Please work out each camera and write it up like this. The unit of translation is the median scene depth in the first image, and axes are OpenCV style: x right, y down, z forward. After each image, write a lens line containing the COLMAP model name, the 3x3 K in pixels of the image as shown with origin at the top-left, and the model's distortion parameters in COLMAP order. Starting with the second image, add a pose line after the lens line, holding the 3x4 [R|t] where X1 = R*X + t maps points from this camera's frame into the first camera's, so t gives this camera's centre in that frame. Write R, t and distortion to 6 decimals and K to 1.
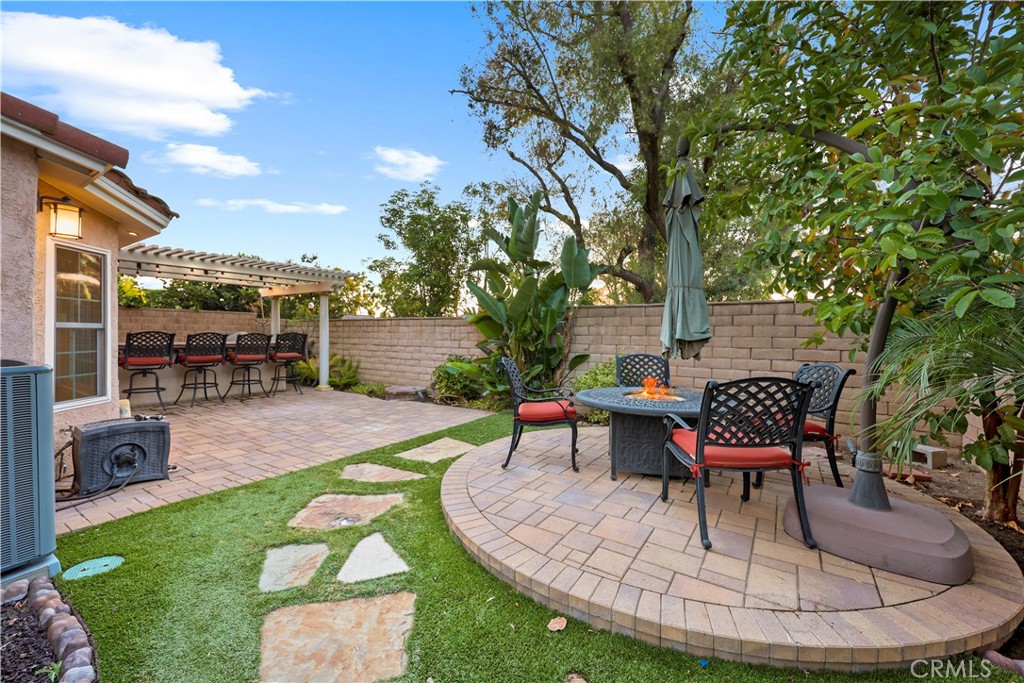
lens RADIAL K [[411.2, 0, 512.0], [0, 411.2, 341.5], [0, 0, 1]] dist [0.001343, 0.000218]
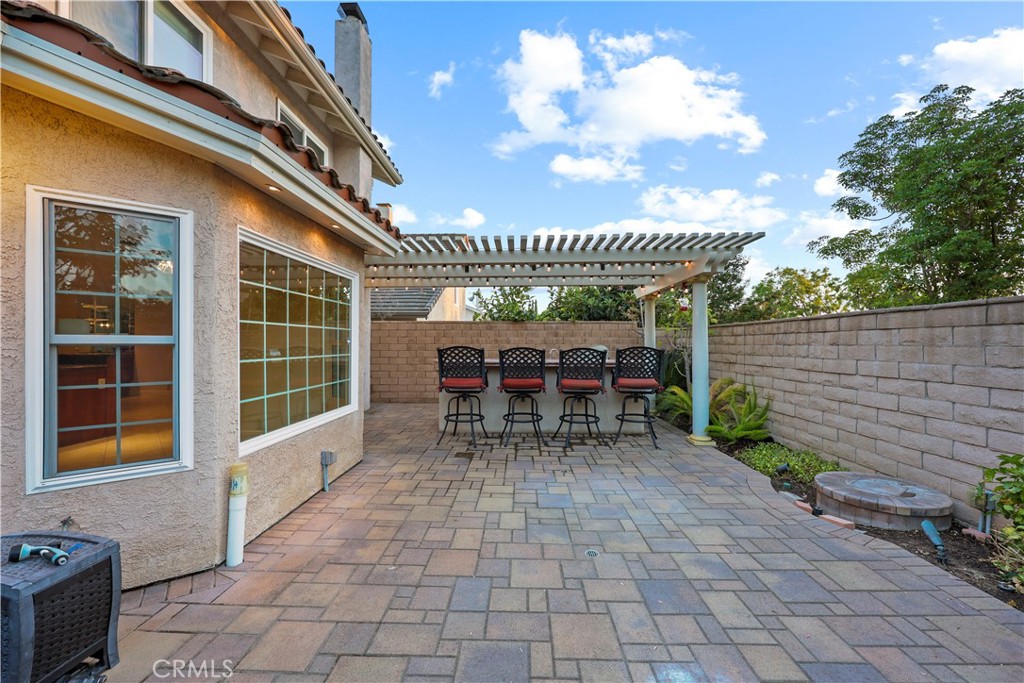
lens RADIAL K [[411.2, 0, 512.0], [0, 411.2, 341.5], [0, 0, 1]] dist [0.001343, 0.000218]
pose [[0.535813, -0.014328, -0.844215, -0.093423], [-0.010568, 0.999664, -0.023673, -0.010037], [0.844270, 0.021606, 0.535482, 0.411430]]
